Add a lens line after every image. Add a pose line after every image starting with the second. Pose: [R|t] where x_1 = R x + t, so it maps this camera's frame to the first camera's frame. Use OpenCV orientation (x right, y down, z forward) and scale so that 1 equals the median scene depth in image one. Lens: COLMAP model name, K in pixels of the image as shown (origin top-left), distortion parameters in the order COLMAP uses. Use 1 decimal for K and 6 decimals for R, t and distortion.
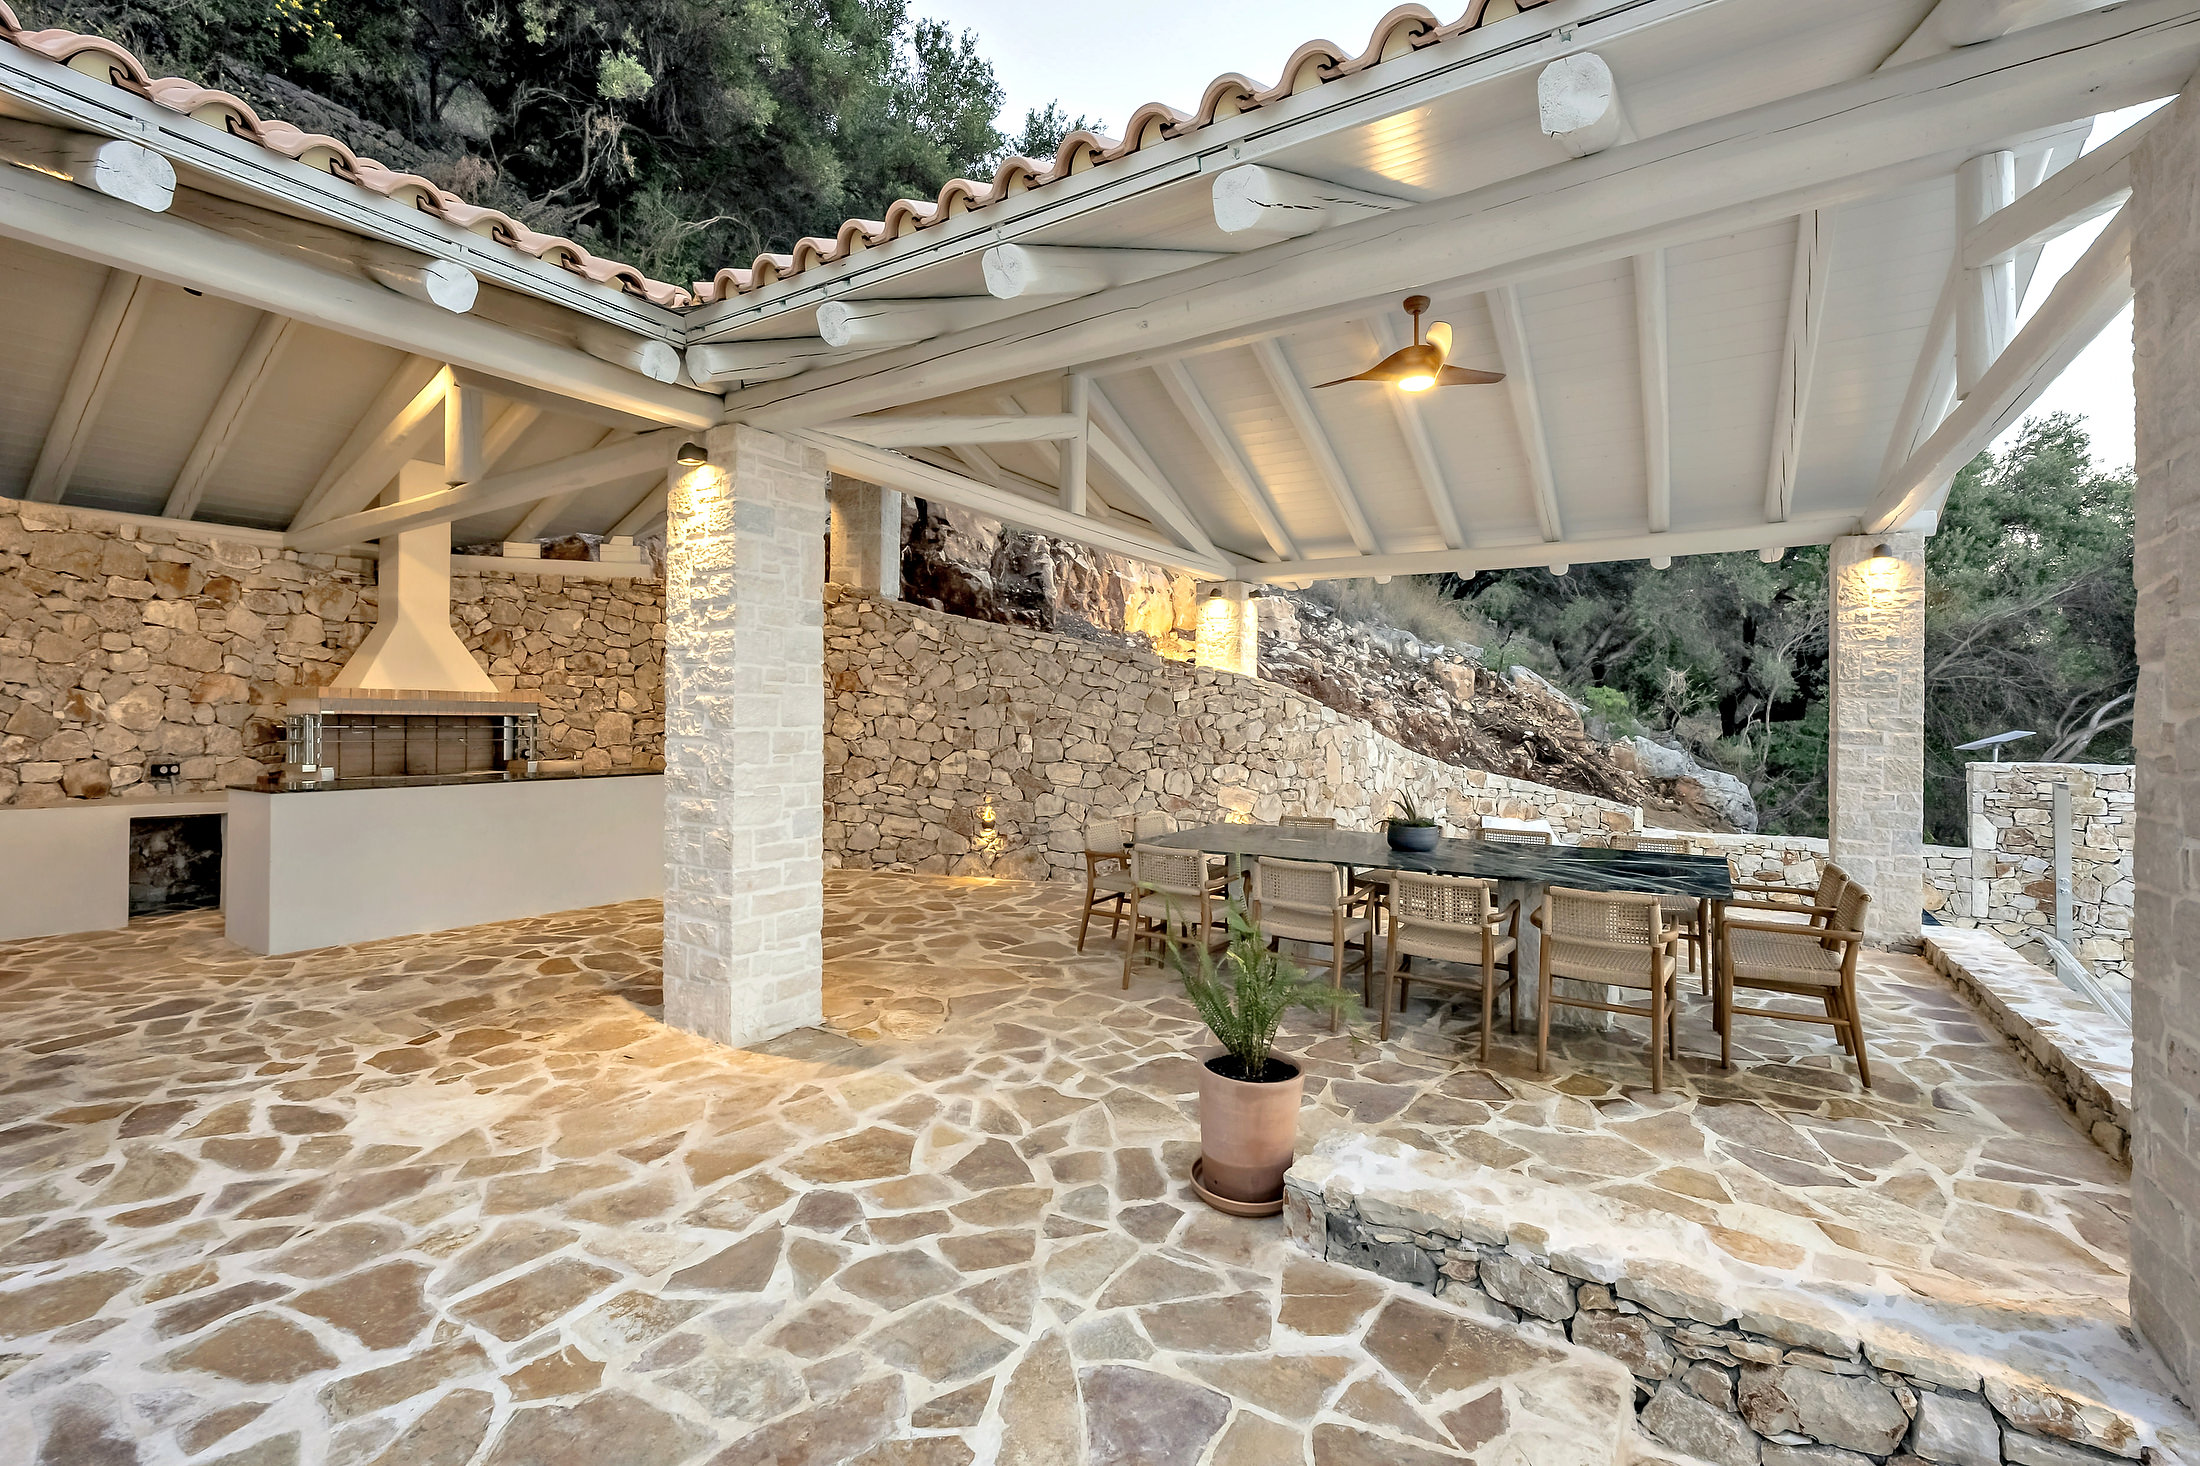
lens RADIAL K [[959.6, 0, 1094.3], [0, 959.6, 707.6], [0, 0, 1]] dist [-0.007905, -0.001210]
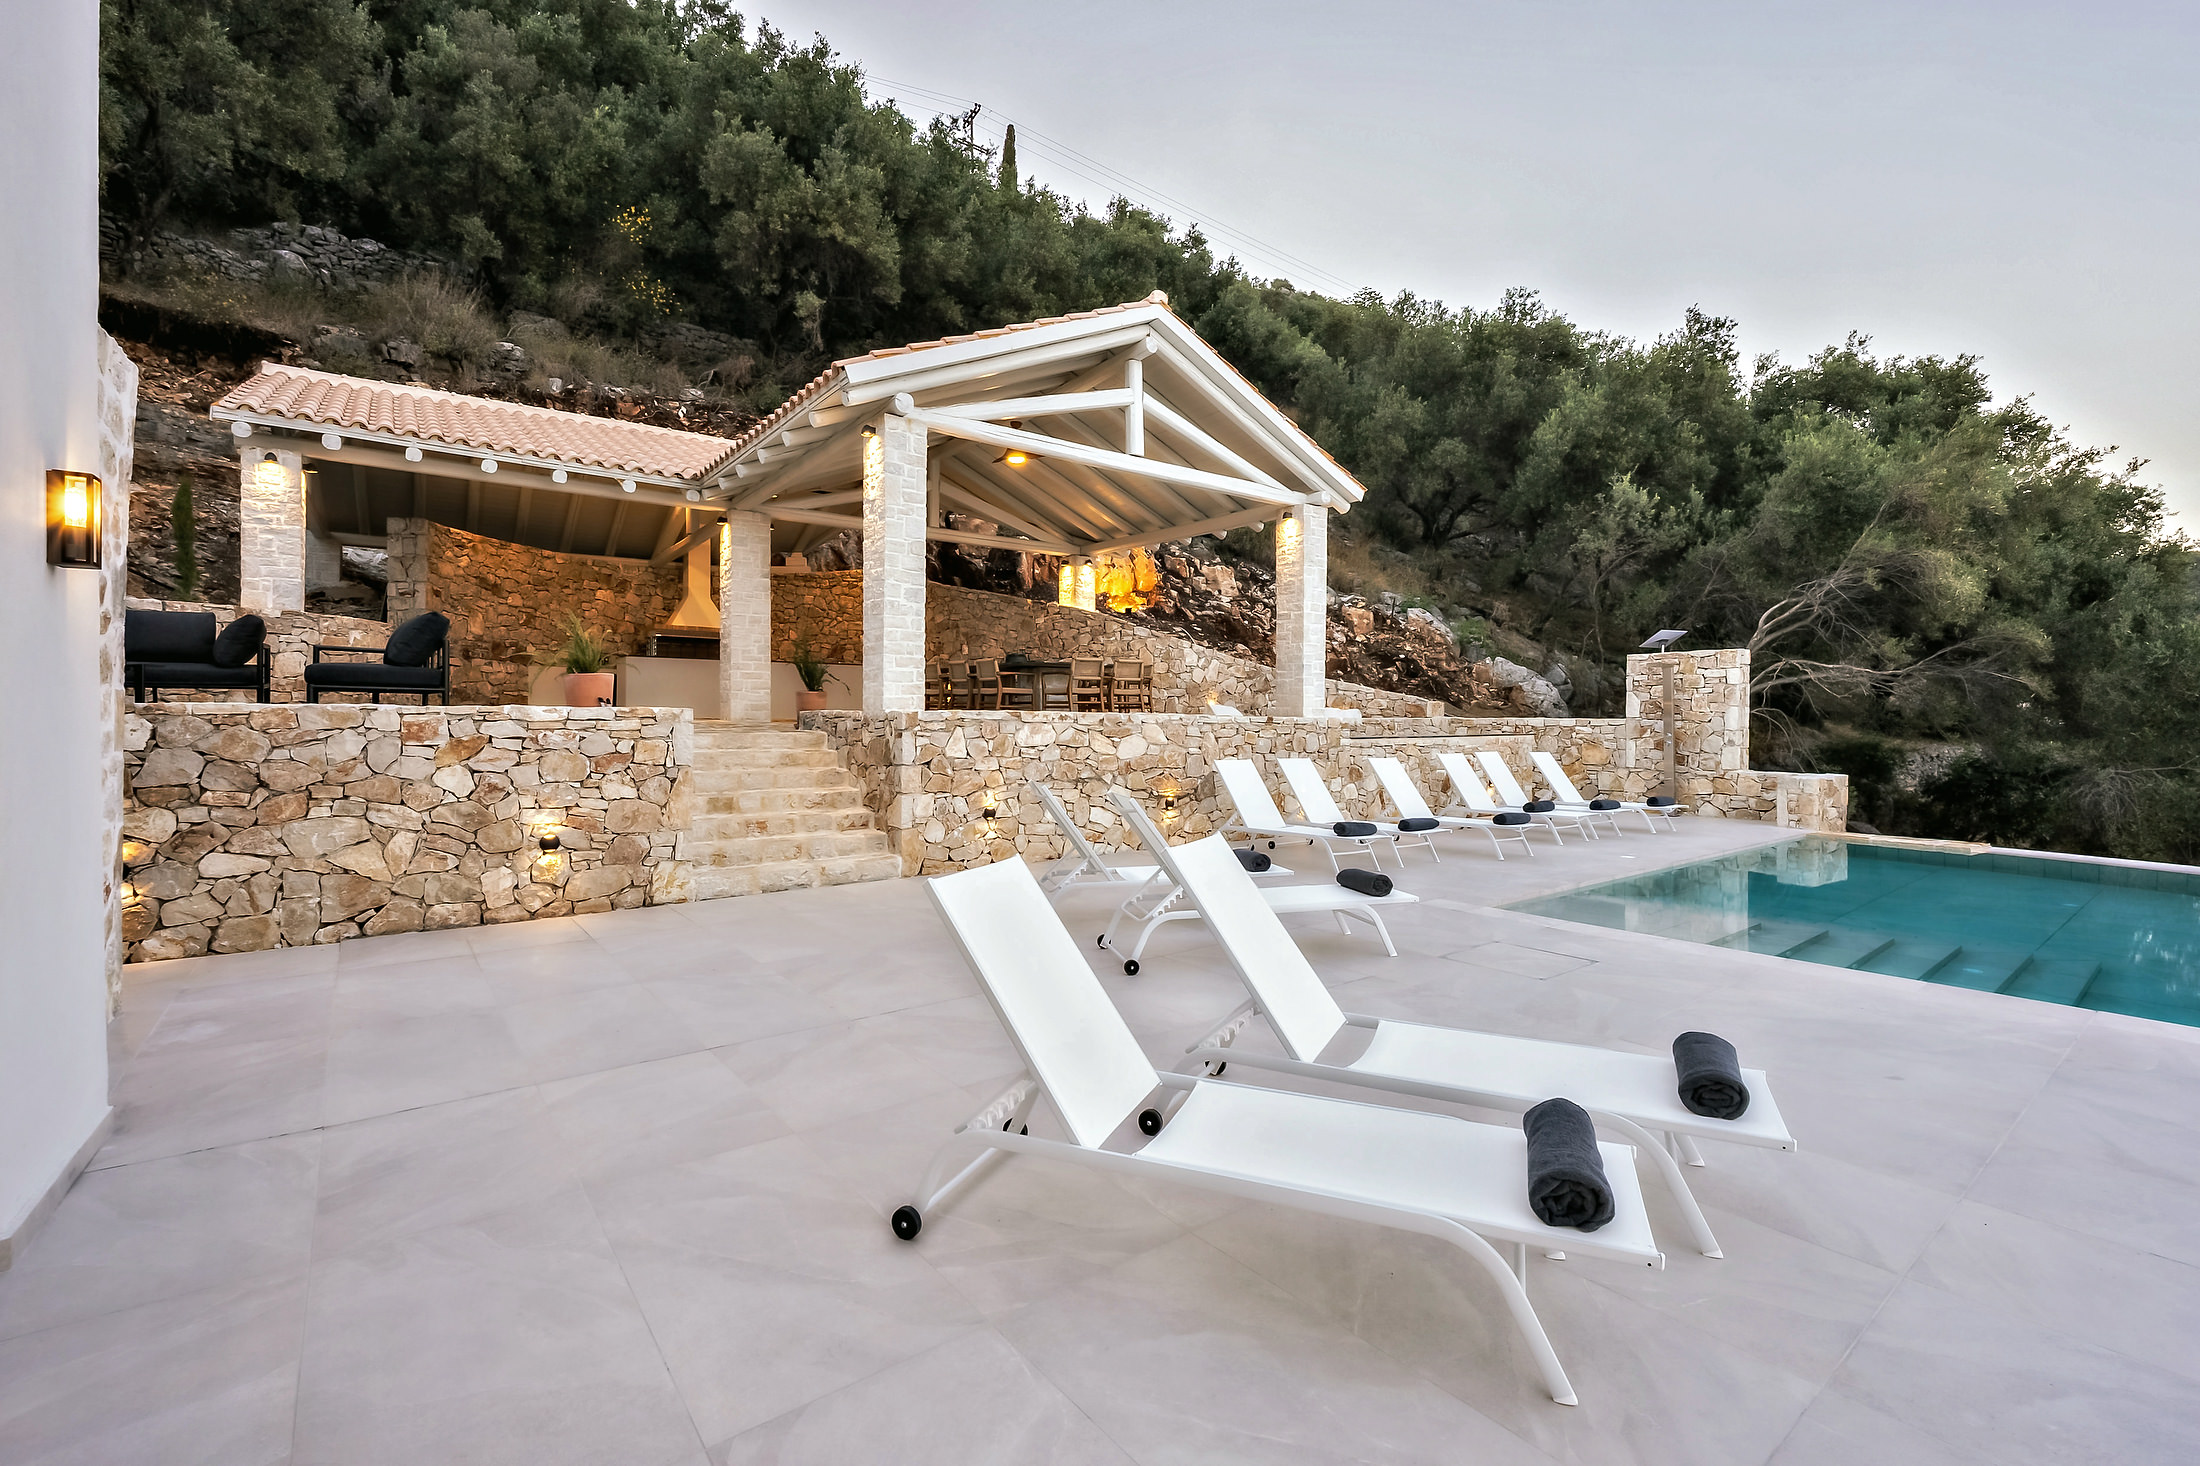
lens RADIAL K [[959.6, 0, 1094.3], [0, 959.6, 707.6], [0, 0, 1]] dist [-0.007905, -0.001210]
pose [[0.935774, -0.006851, -0.352534, 1.042390], [0.006184, 0.999976, -0.003018, 0.200762], [0.352546, 0.000644, 0.935794, -0.833421]]
